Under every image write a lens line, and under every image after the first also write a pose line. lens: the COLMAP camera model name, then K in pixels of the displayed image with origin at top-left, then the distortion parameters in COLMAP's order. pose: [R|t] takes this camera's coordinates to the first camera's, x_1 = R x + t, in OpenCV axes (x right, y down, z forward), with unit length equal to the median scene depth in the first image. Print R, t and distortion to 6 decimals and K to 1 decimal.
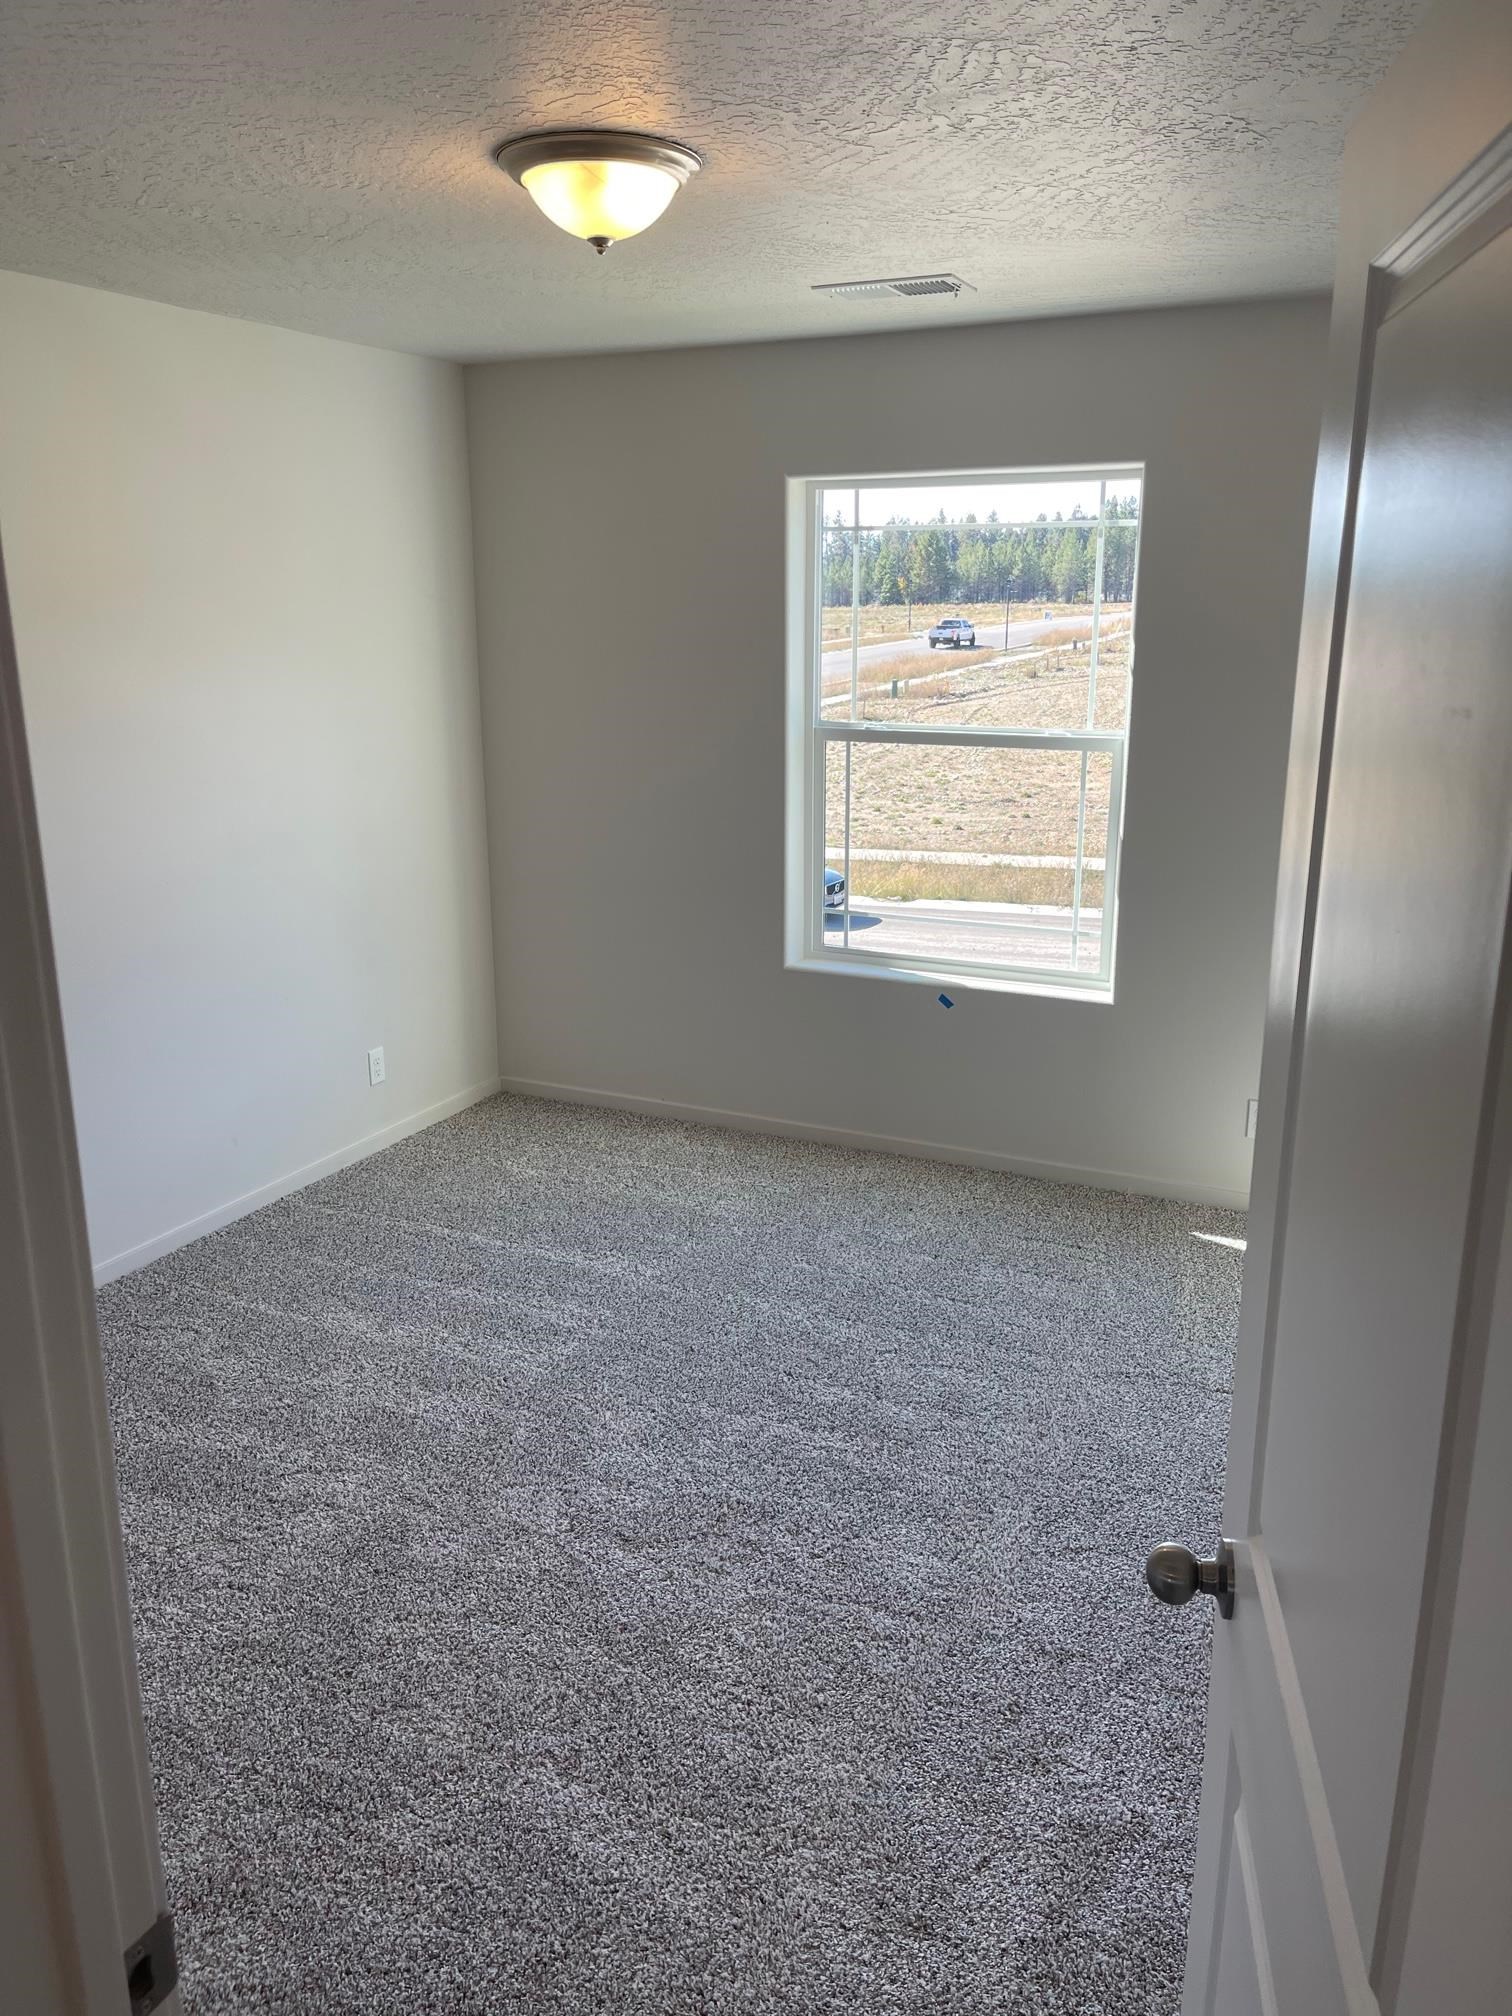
lens RADIAL K [[1517.5, 0, 754.5], [0, 1517.5, 1014.3], [0, 0, 1]] dist [0.049760, -0.054072]
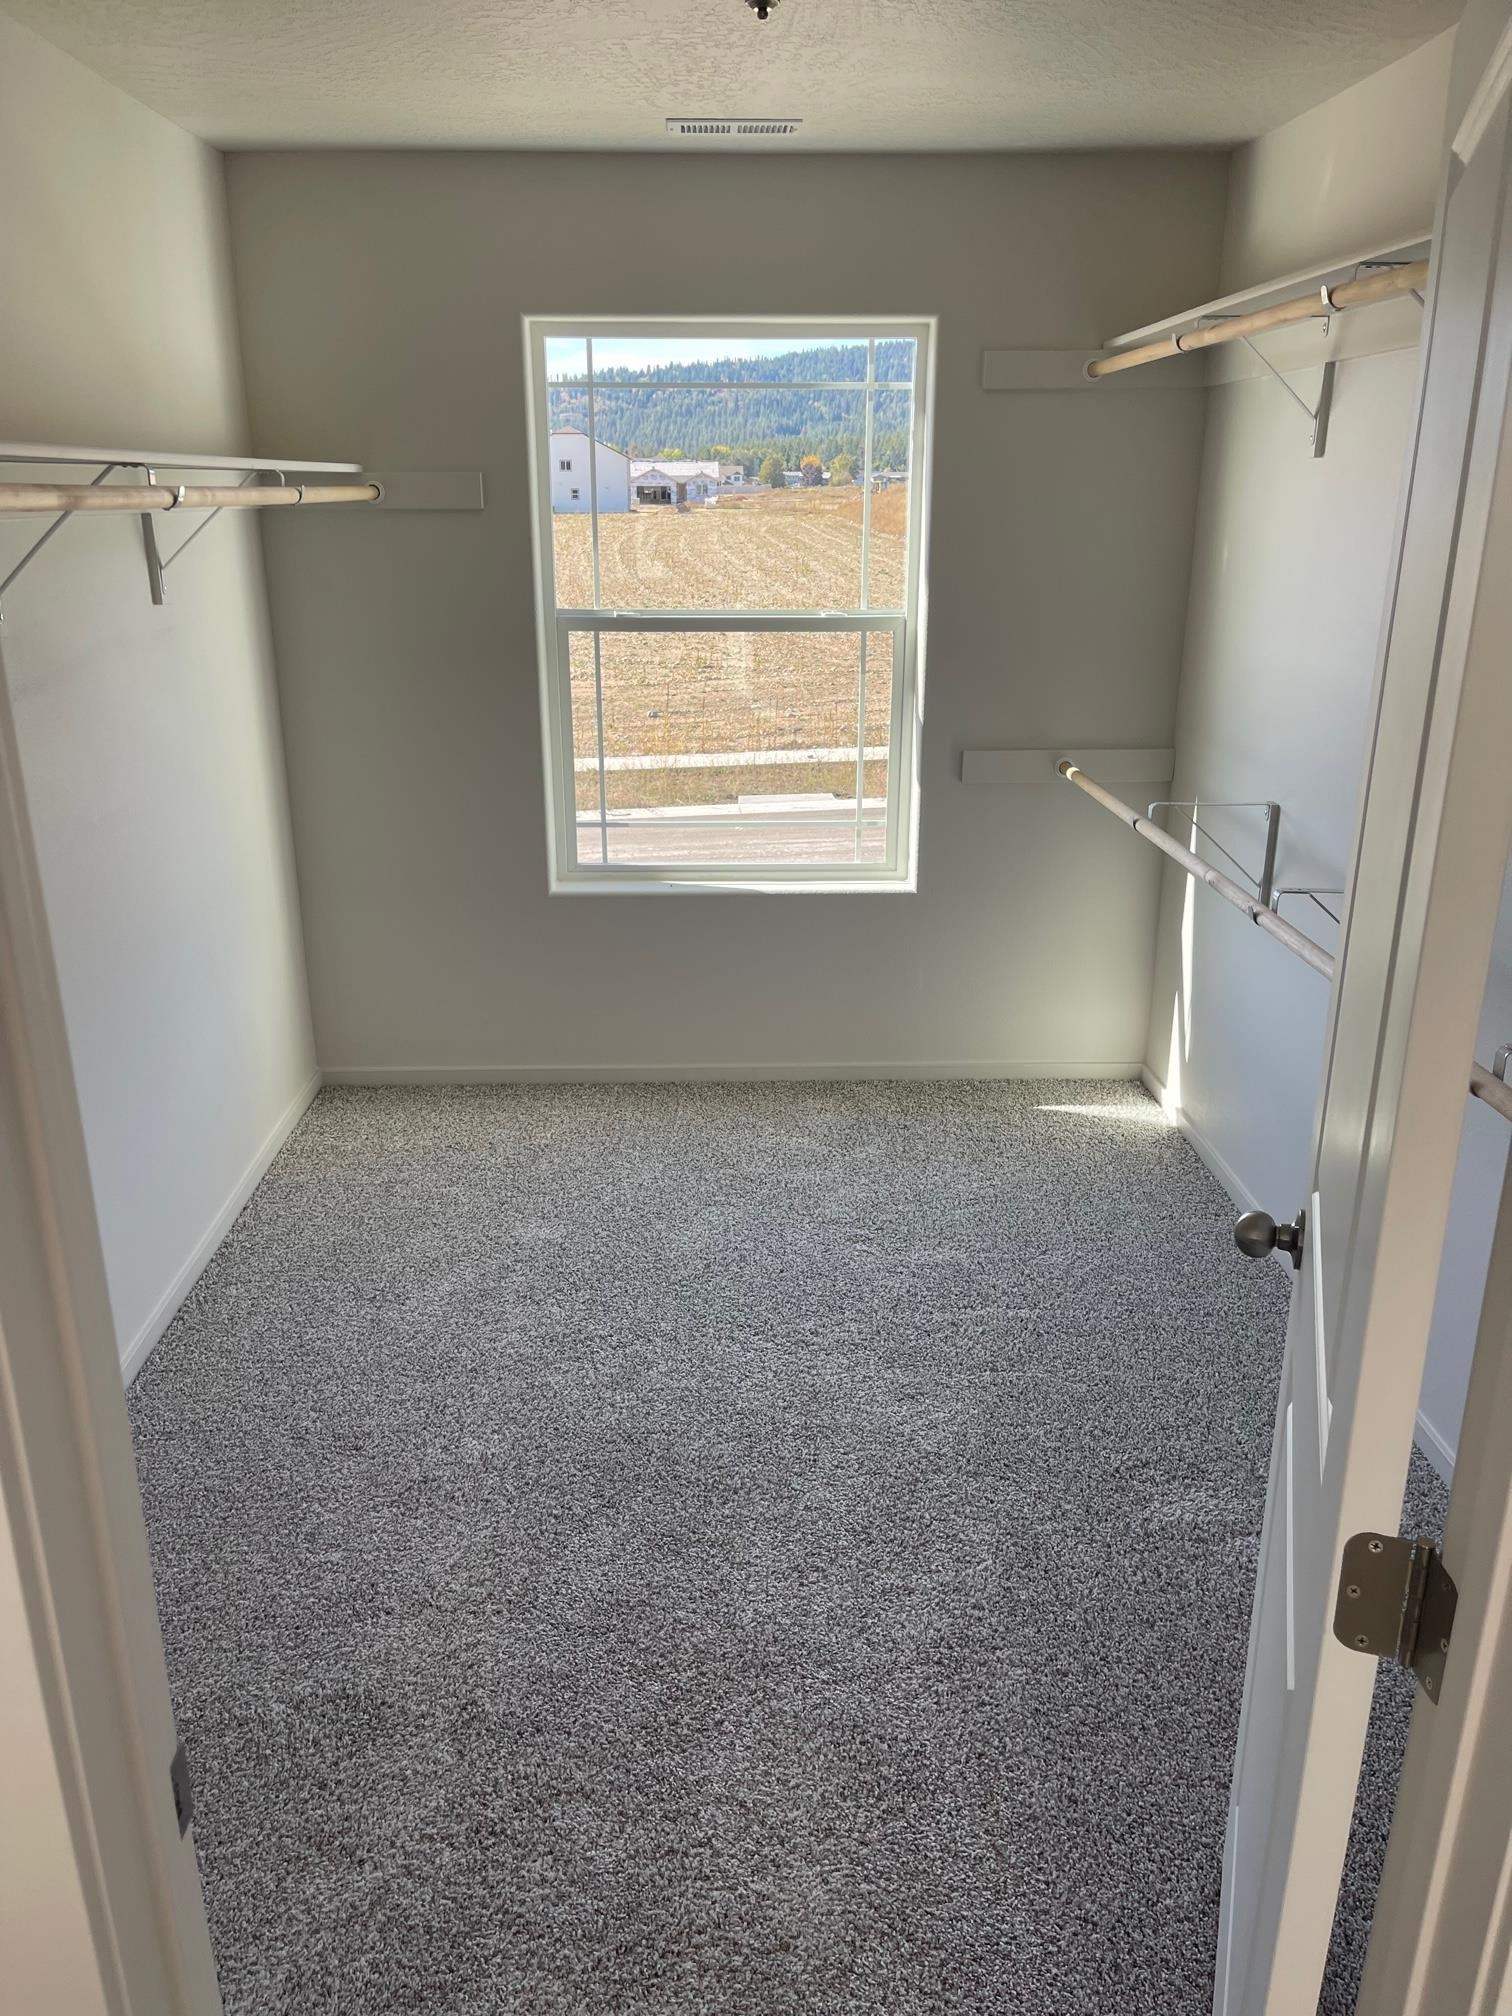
lens RADIAL K [[1517.5, 0, 757.0], [0, 1517.5, 1006.6], [0, 0, 1]] dist [0.049760, -0.054072]
pose [[0.881360, -0.147651, 0.448780, -0.298268], [0.118655, 0.988642, 0.092242, -0.035723], [-0.457302, -0.028048, 0.888869, 0.169013]]
